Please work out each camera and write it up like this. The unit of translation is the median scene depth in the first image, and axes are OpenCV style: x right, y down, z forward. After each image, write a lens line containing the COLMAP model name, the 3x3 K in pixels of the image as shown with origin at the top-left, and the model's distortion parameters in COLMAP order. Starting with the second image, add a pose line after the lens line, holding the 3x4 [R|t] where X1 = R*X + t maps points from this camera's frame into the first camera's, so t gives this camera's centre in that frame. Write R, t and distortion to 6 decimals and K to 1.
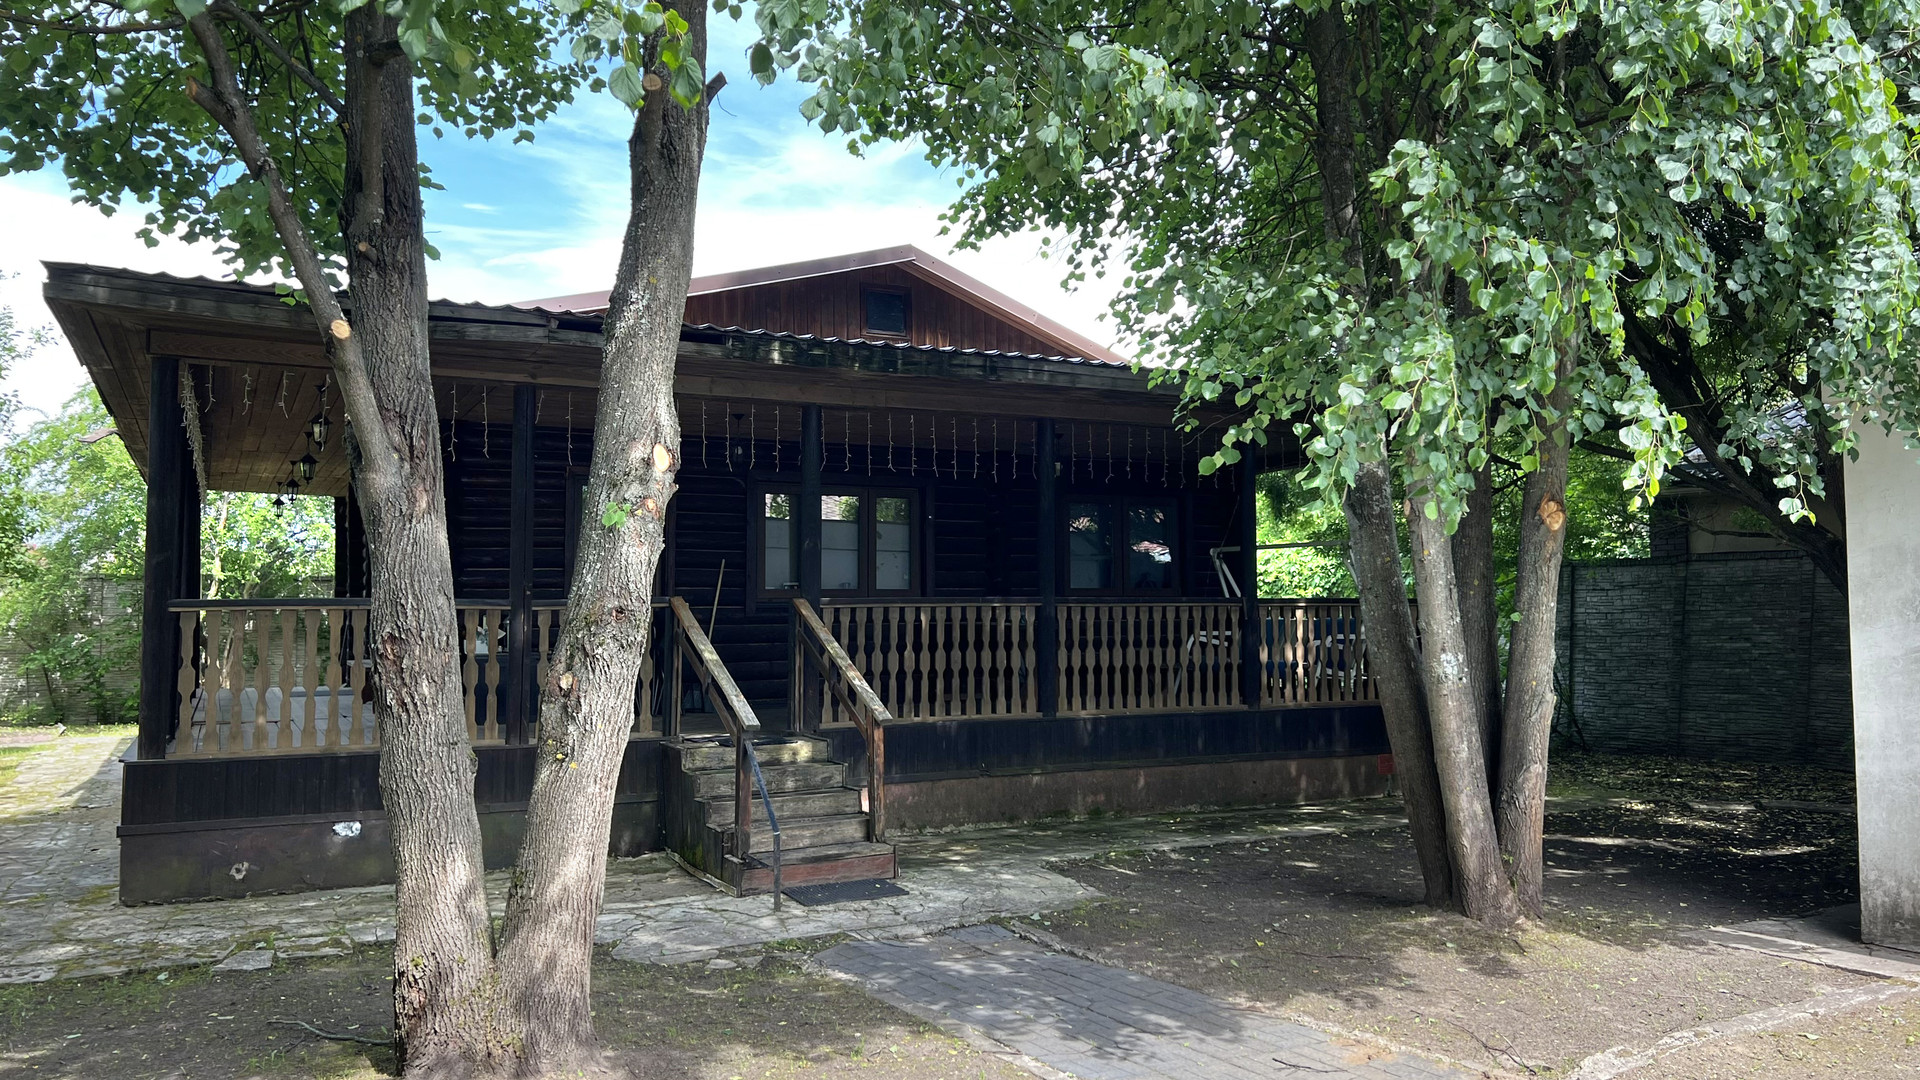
lens RADIAL K [[1393.3, 0, 960.0], [0, 1393.3, 540.0], [0, 0, 1]] dist [0.066779, -0.001170]
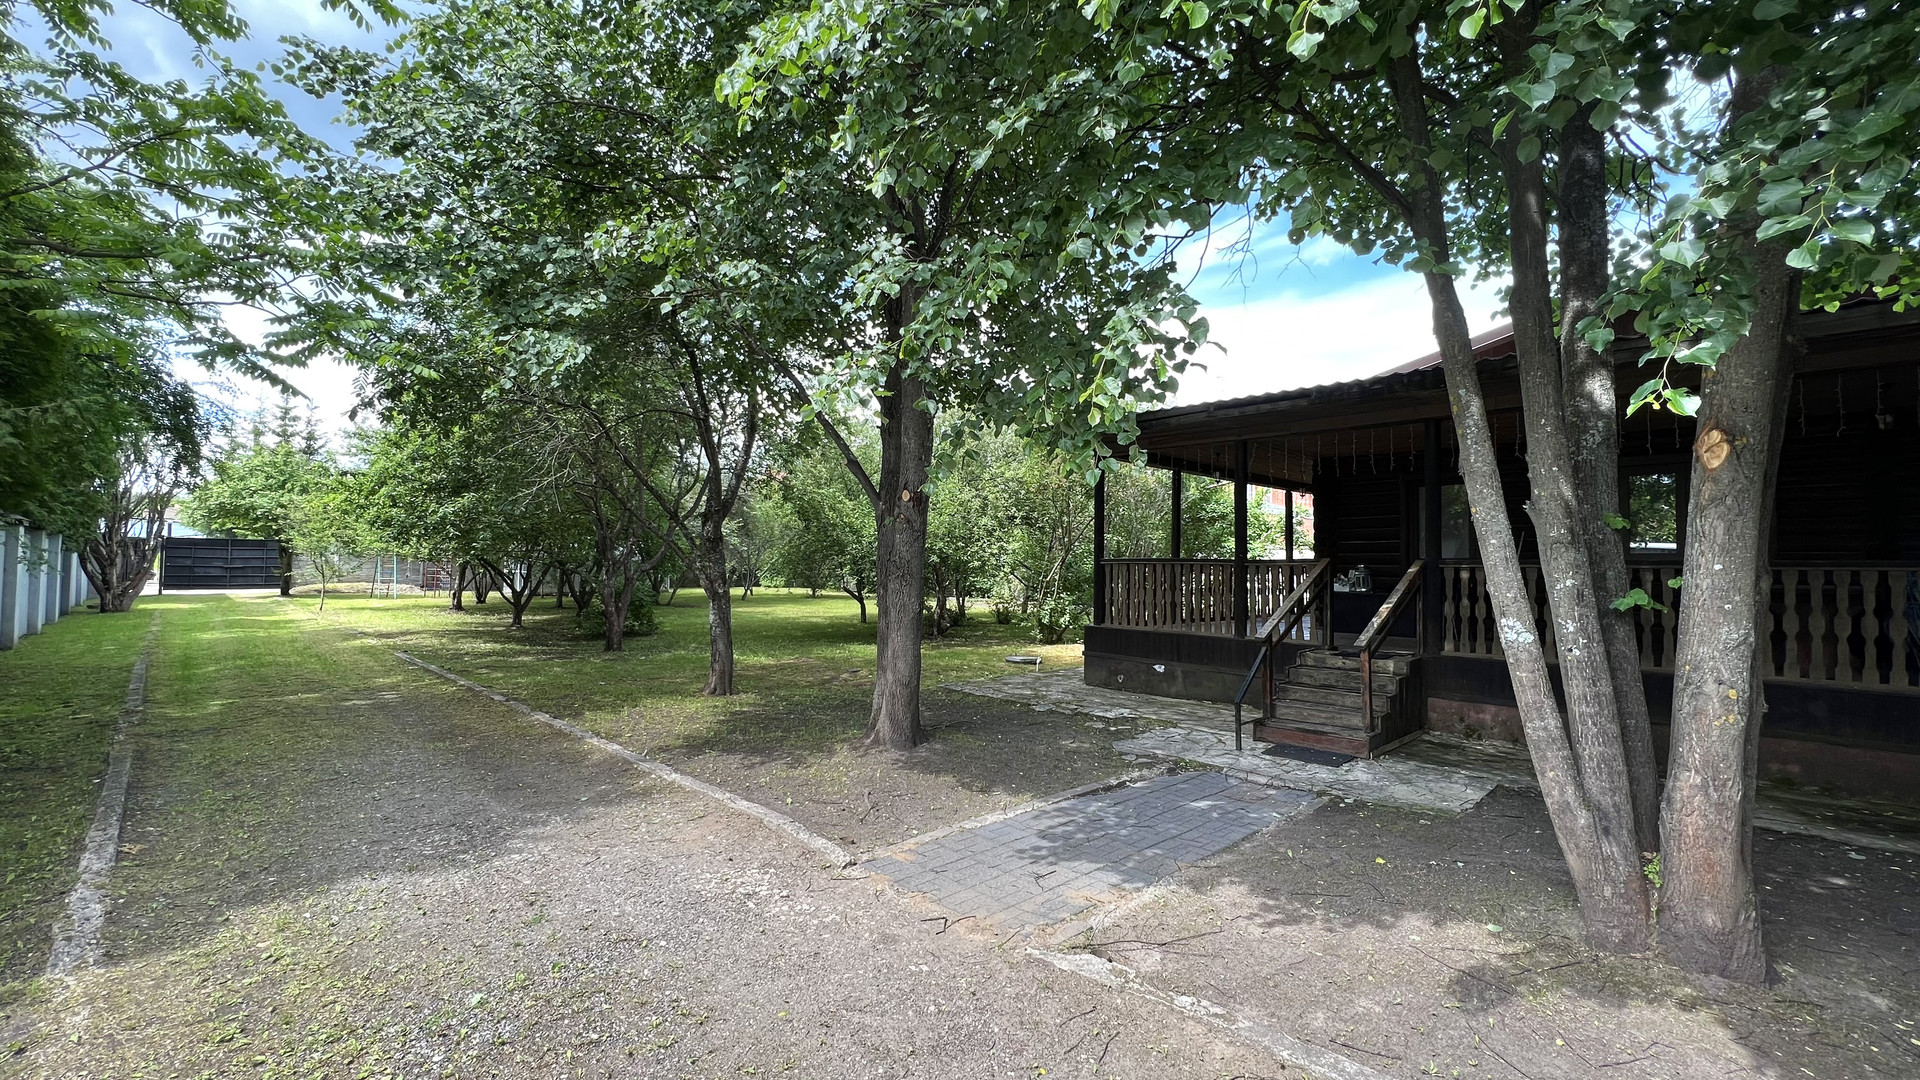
lens RADIAL K [[765.2, 0, 960.0], [0, 765.2, 540.0], [0, 0, 1]] dist [-0.000211, 0.000047]
pose [[0.271482, -0.023058, -0.962167, 0.466314], [0.037714, 0.999200, -0.013304, 0.014385], [0.961704, -0.032675, 0.272134, 0.330068]]
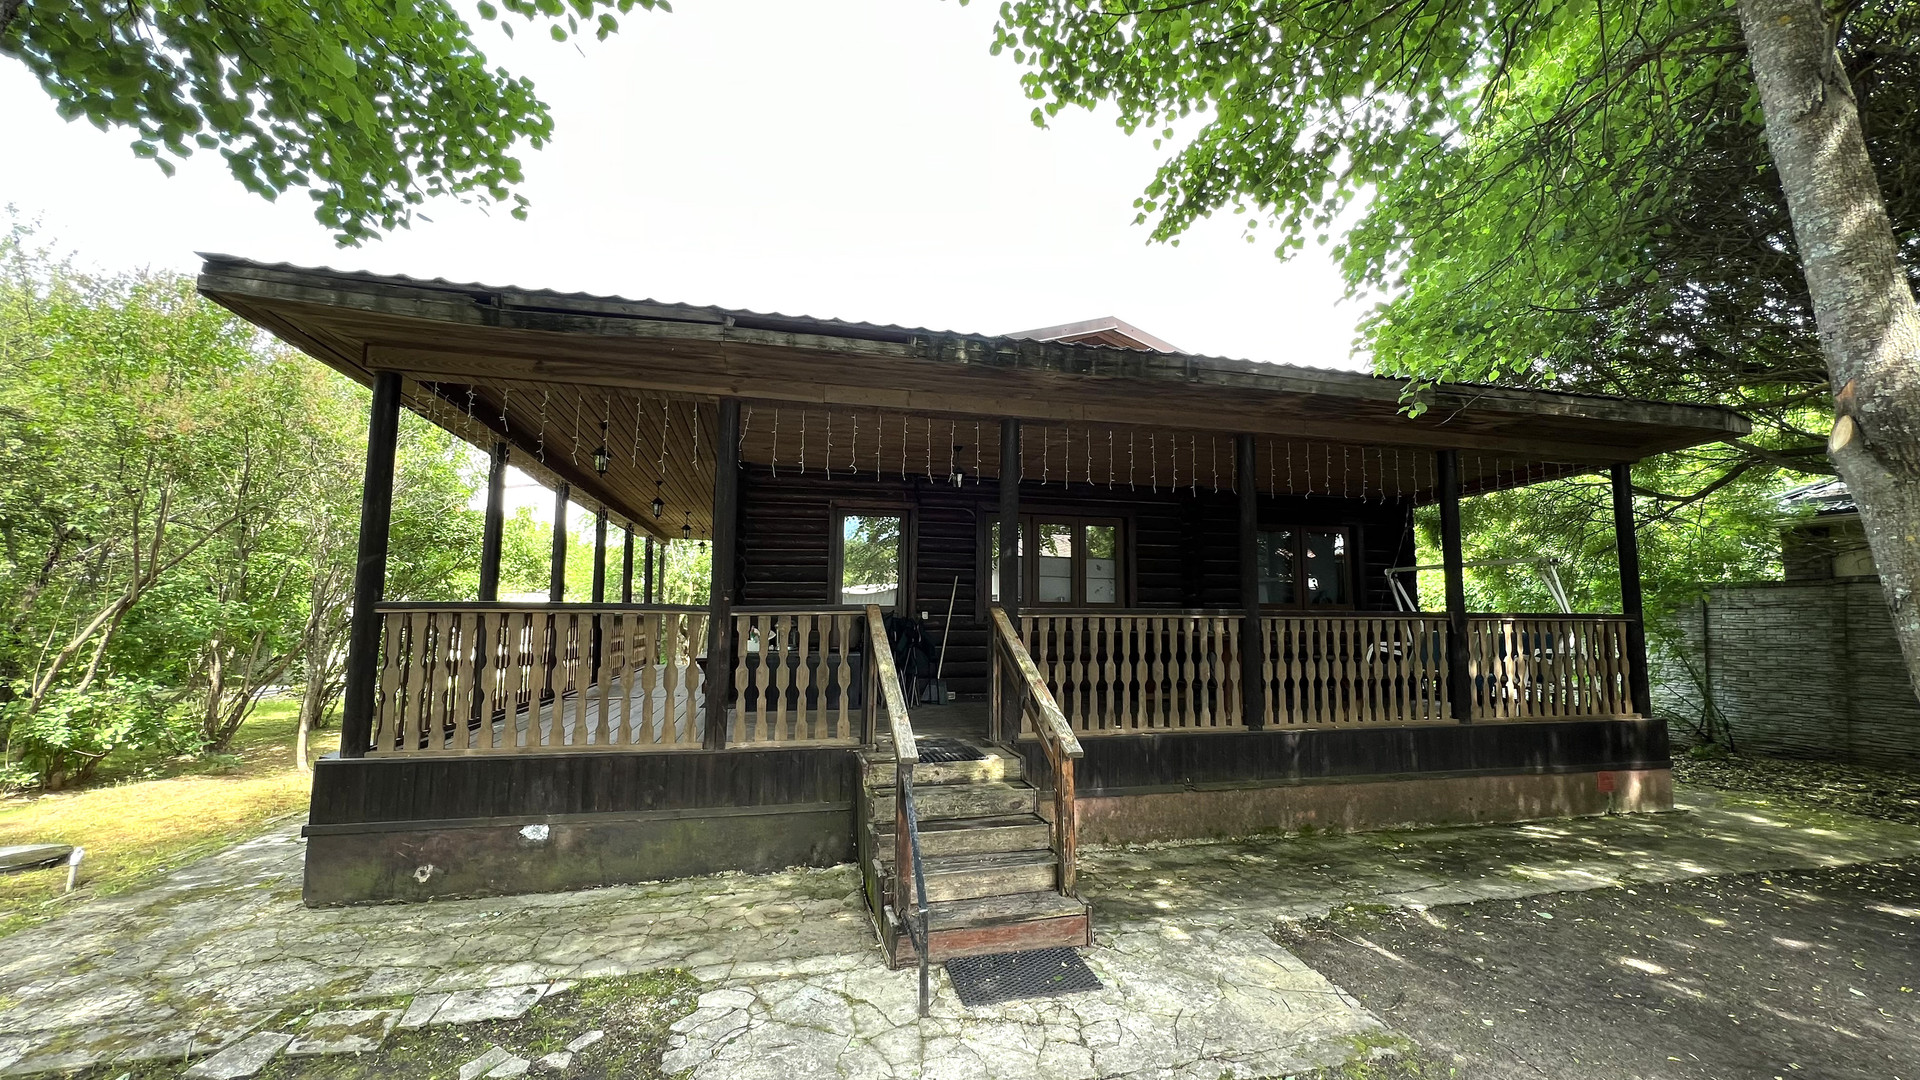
lens RADIAL K [[776.2, 0, 960.0], [0, 776.2, 540.0], [0, 0, 1]] dist [-0.001487, 0.000188]
pose [[0.969976, -0.013946, -0.242799, -0.004292], [0.001231, 0.998623, -0.052442, 0.021049], [0.243196, 0.050568, 0.968658, 0.424549]]
